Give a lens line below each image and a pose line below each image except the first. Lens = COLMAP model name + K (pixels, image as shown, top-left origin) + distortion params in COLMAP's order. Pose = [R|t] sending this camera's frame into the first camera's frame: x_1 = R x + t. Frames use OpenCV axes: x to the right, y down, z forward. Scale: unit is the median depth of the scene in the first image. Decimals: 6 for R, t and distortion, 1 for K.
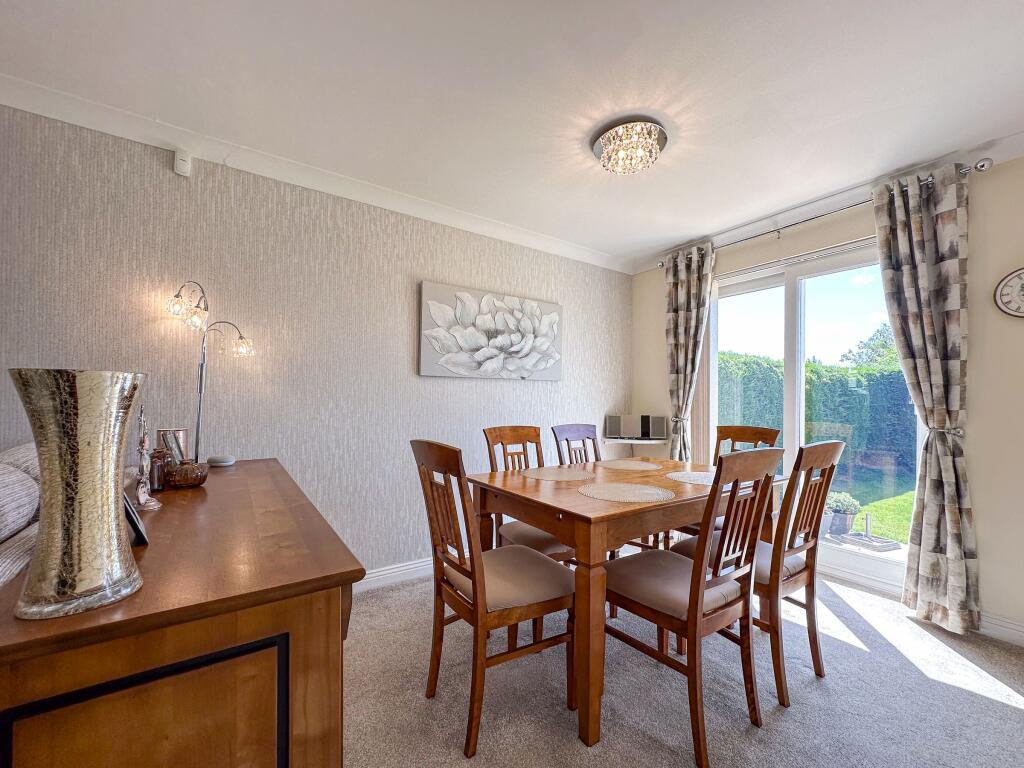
lens RADIAL K [[412.3, 0, 524.9], [0, 412.3, 395.7], [0, 0, 1]] dist [-0.005306, 0.000541]
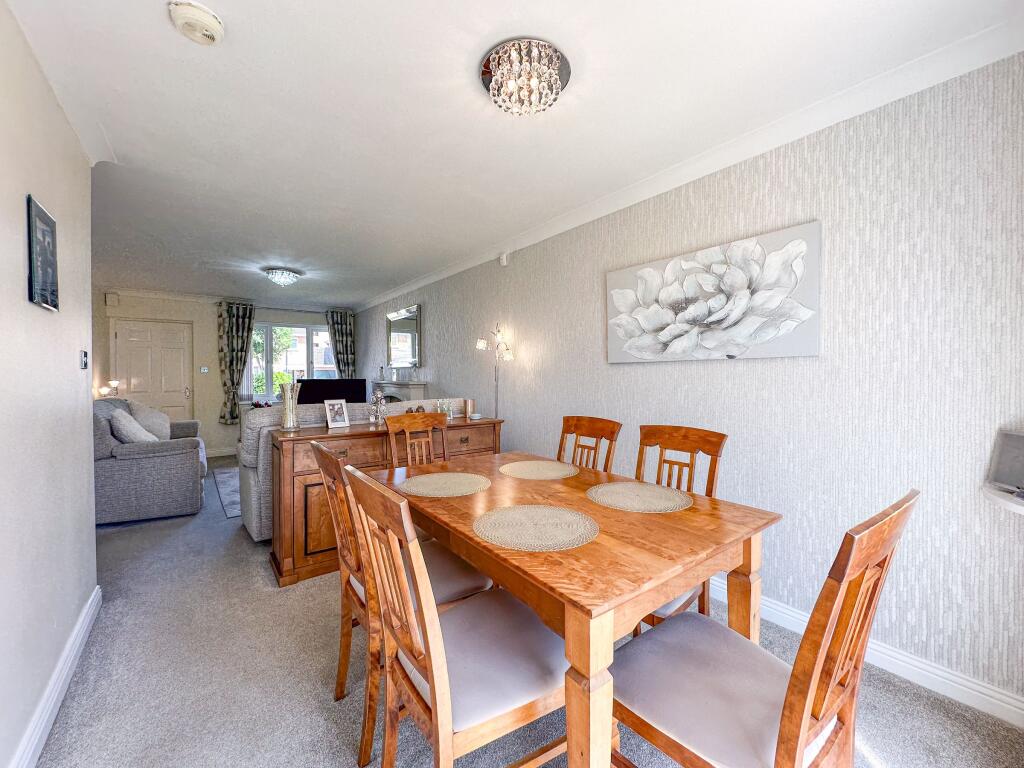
lens RADIAL K [[412.3, 0, 503.0], [0, 412.3, 380.4], [0, 0, 1]] dist [-0.005306, 0.000541]
pose [[0.025941, 0.001531, -0.999662, 0.731512], [0.011239, 0.999935, 0.001823, -0.009749], [0.999600, -0.011283, 0.025922, 0.644115]]
